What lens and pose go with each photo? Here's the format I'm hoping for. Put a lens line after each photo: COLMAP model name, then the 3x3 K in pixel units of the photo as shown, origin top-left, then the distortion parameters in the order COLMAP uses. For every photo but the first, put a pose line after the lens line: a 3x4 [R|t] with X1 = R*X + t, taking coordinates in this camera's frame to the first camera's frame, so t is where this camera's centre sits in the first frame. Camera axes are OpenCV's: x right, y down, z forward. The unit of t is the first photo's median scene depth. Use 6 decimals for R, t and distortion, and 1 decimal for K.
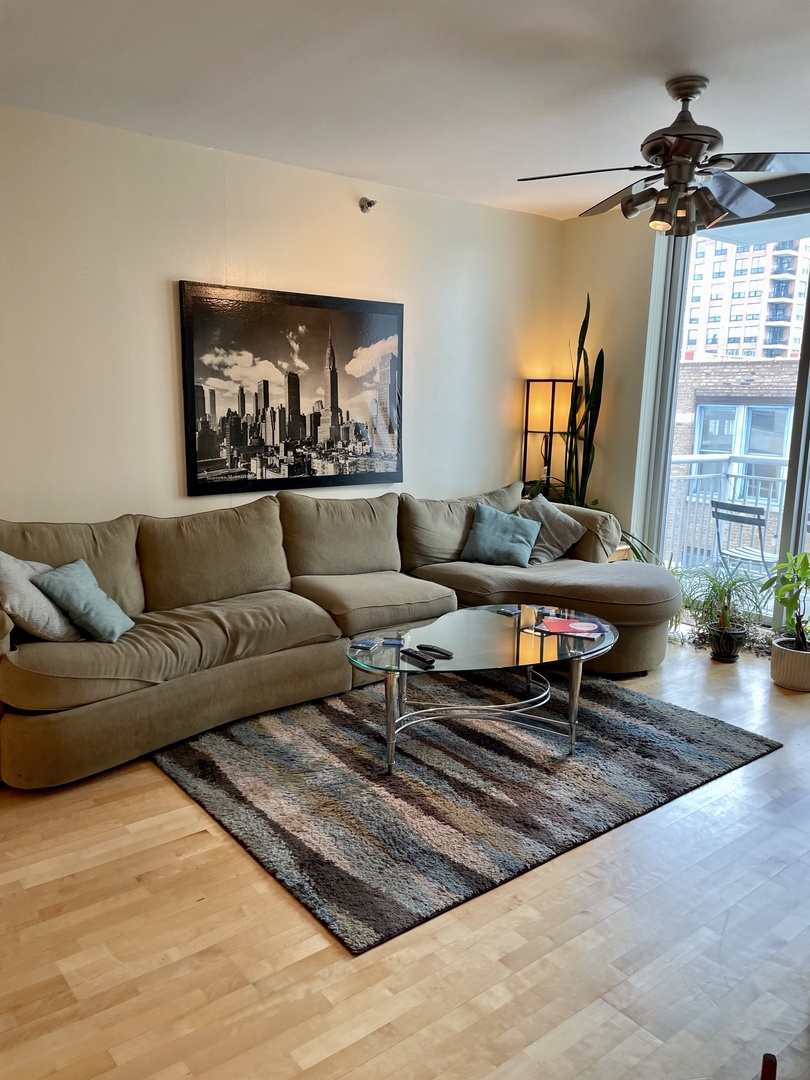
lens RADIAL K [[816.8, 0, 402.7], [0, 816.8, 536.0], [0, 0, 1]] dist [0.030963, -0.001319]
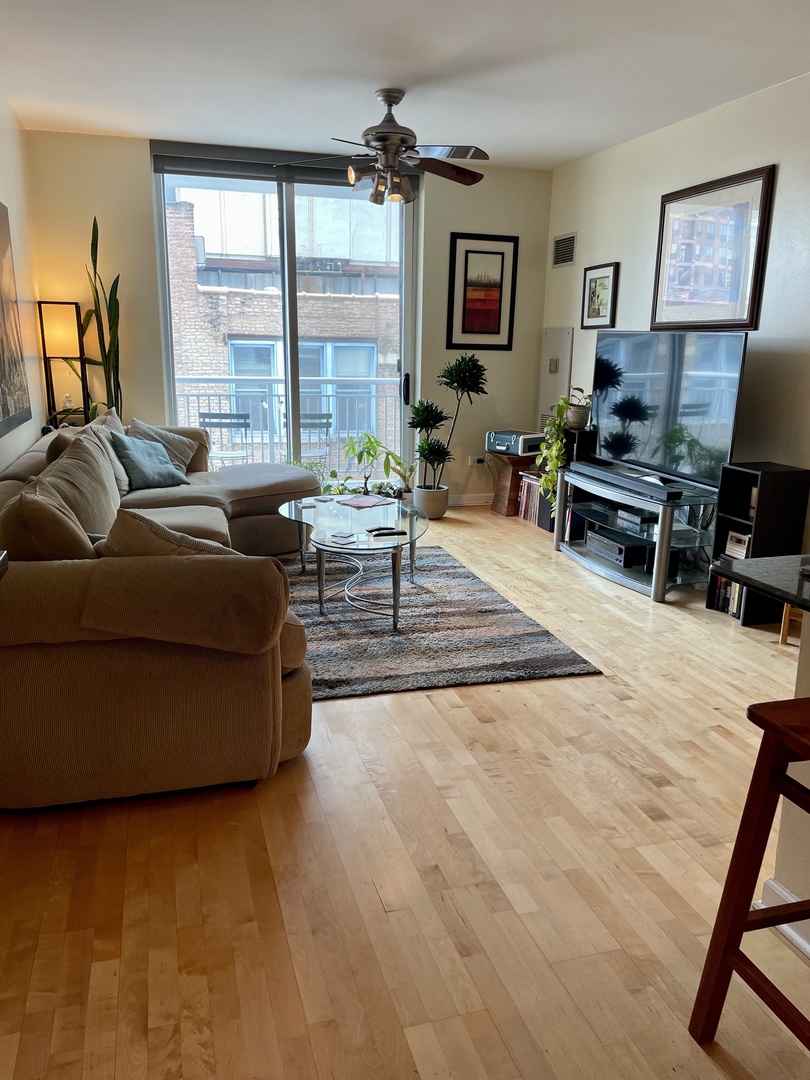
lens RADIAL K [[816.8, 0, 401.6], [0, 816.8, 544.3], [0, 0, 1]] dist [0.030963, -0.001319]
pose [[0.369234, -0.235325, 0.899049, -0.710468], [0.151820, 0.969687, 0.191462, -0.046351], [-0.916851, 0.065800, 0.393769, 0.316138]]
